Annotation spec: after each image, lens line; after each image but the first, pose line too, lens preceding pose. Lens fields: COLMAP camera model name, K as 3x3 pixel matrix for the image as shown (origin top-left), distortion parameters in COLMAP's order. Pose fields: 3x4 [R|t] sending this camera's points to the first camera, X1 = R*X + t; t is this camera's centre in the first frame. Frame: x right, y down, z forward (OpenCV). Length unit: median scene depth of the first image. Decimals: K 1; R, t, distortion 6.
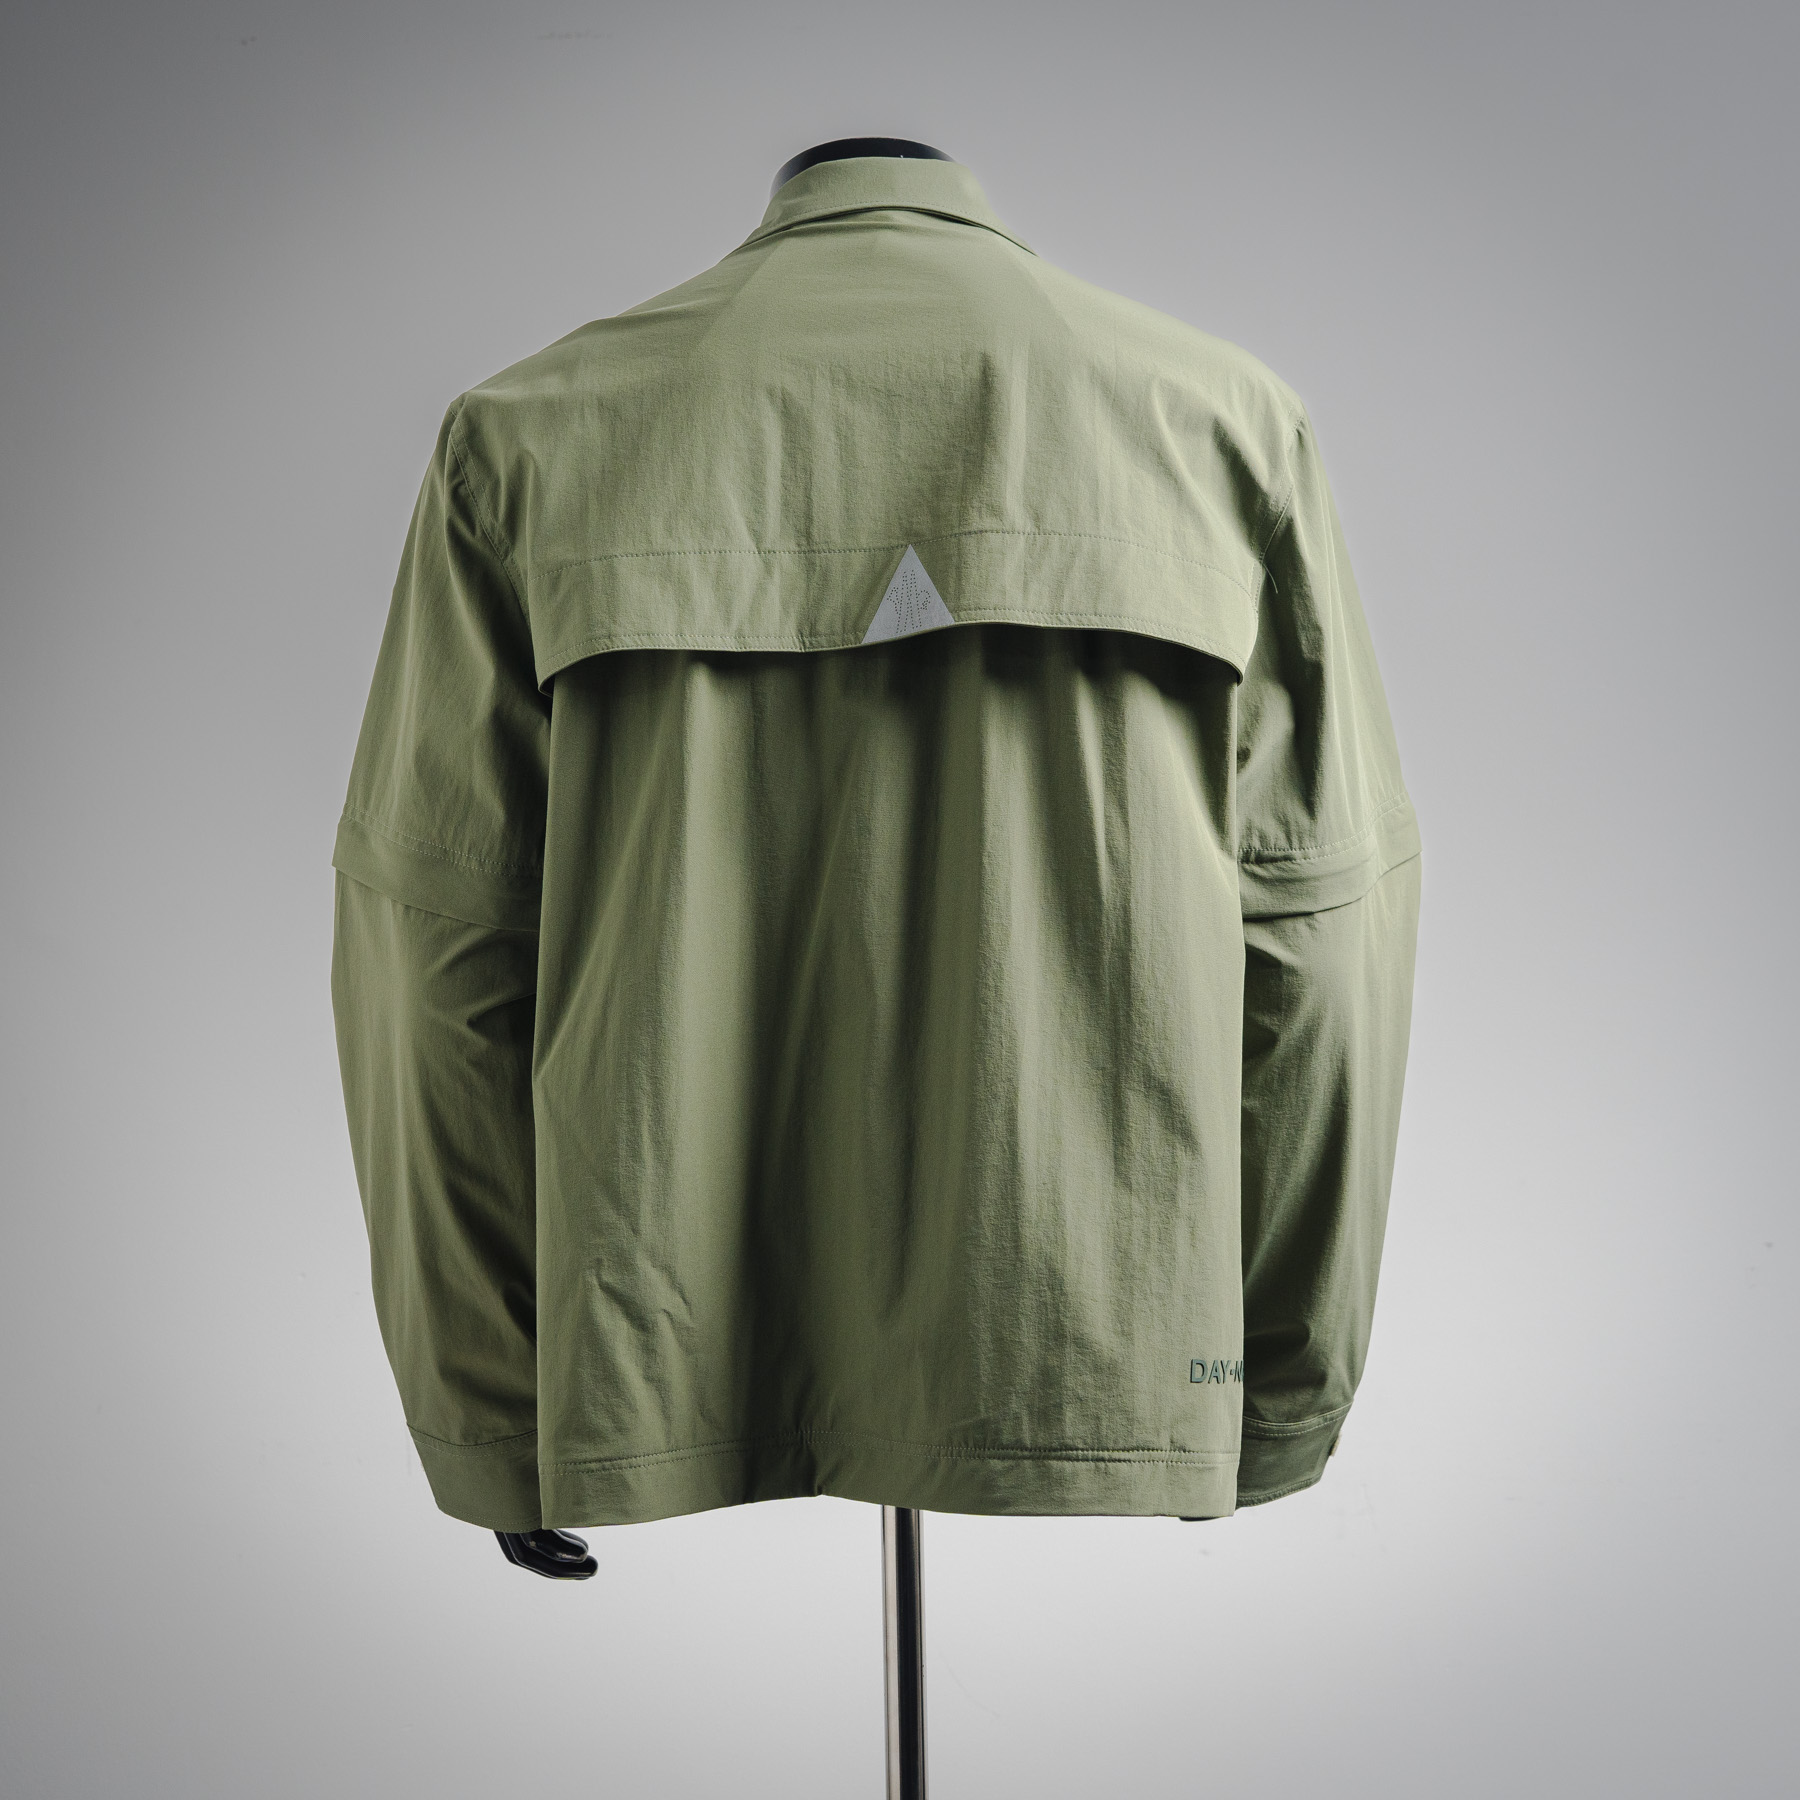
lens RADIAL K [[5668.7, 0, 904.6], [0, 5668.7, 903.7], [0, 0, 1]] dist [0.540530, 0.000000]
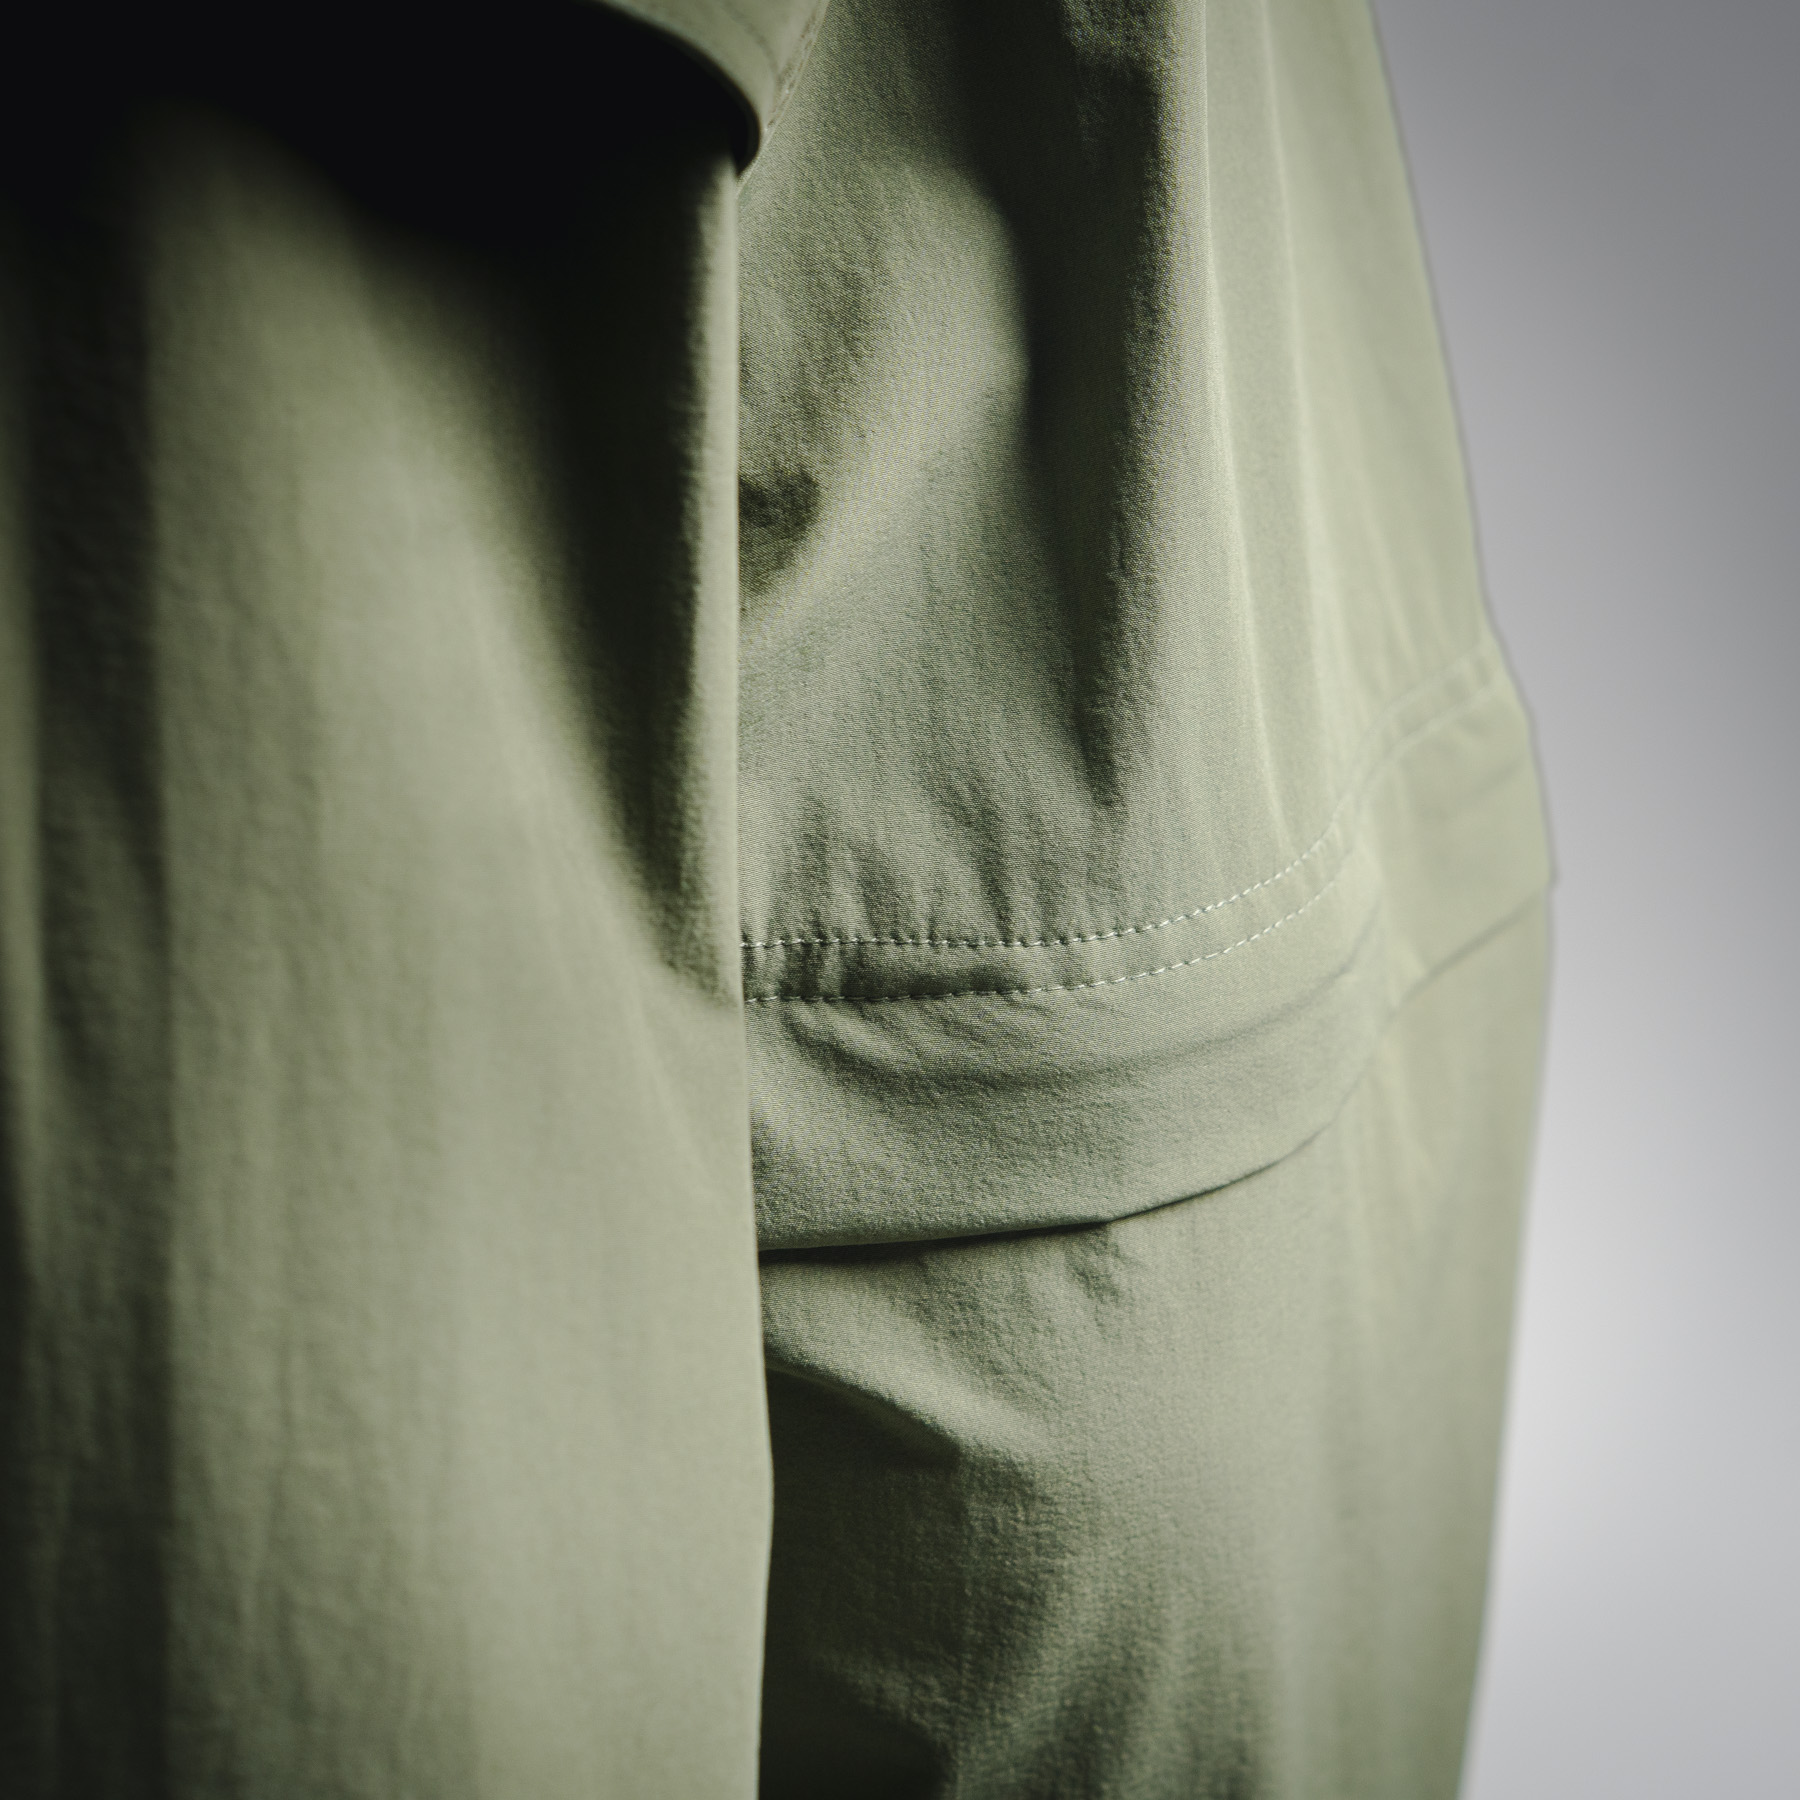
lens RADIAL K [[5668.7, 0, 905.0], [0, 5668.7, 900.0], [0, 0, 1]] dist [0.540530, 0.000000]
pose [[0.999513, 0.003293, 0.031024, 0.057328], [-0.005528, 0.997373, 0.072224, -0.026813], [-0.030704, -0.072360, 0.996906, 0.782024]]
